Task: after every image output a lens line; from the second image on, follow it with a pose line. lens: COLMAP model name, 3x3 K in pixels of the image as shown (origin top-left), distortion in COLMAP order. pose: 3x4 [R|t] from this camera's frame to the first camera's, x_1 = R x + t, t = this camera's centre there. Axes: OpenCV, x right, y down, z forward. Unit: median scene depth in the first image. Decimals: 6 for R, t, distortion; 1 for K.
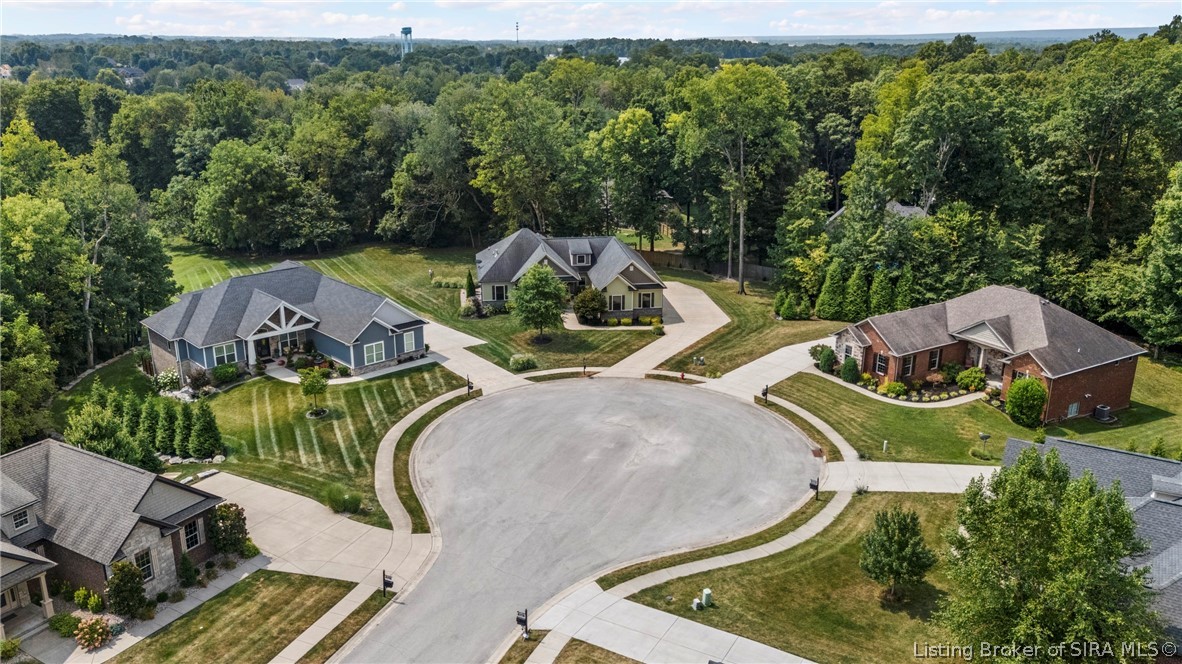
lens RADIAL K [[857.0, 0, 592.0], [0, 857.0, 336.3], [0, 0, 1]] dist [0.064735, -0.053662]
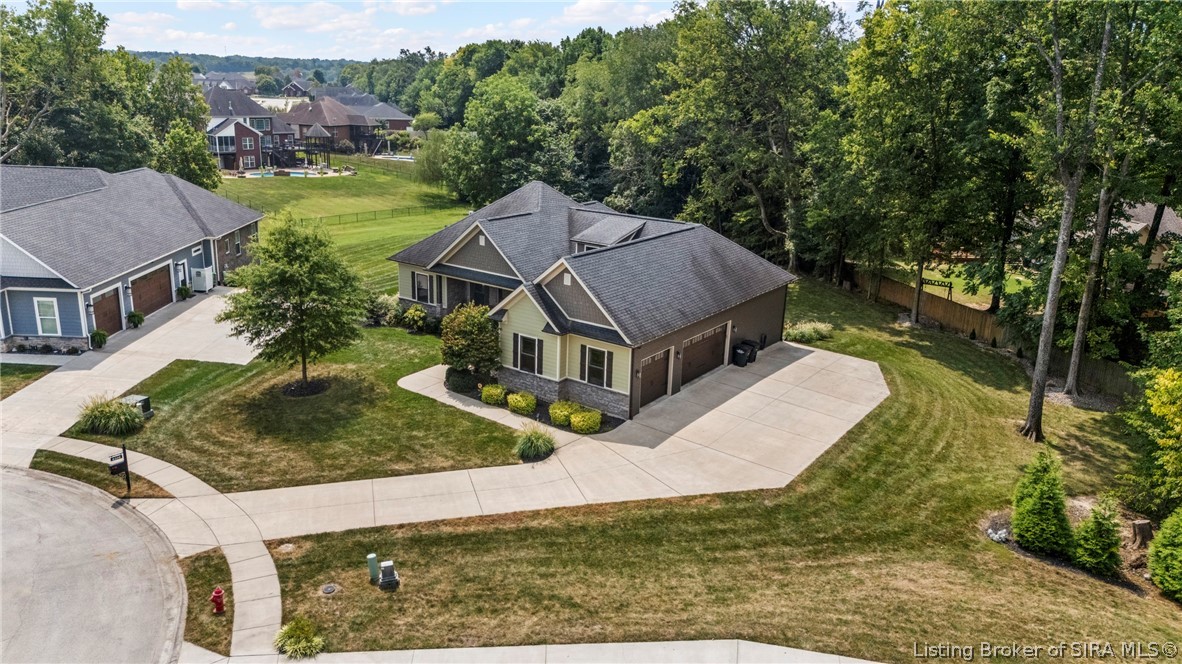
lens RADIAL K [[857.0, 0, 587.3], [0, 857.0, 326.0], [0, 0, 1]] dist [0.064735, -0.053662]
pose [[0.733423, 0.209085, -0.646819, 0.299947], [-0.243143, 0.969261, 0.037617, -0.071264], [0.634801, 0.129681, 0.761715, 0.661503]]
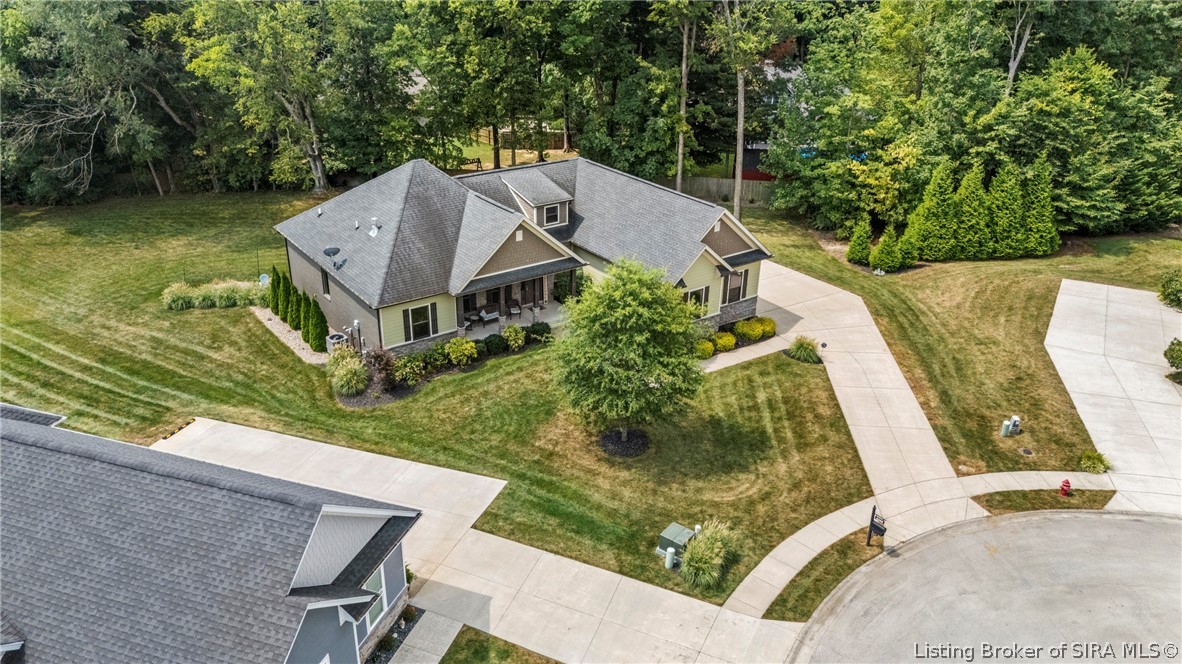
lens RADIAL K [[857.0, 0, 589.1], [0, 857.0, 326.0], [0, 0, 1]] dist [0.064735, -0.053662]
pose [[0.886177, -0.185222, 0.424715, -0.211178], [0.134300, 0.979955, 0.147147, -0.098613], [-0.443456, -0.073359, 0.893289, 0.576172]]
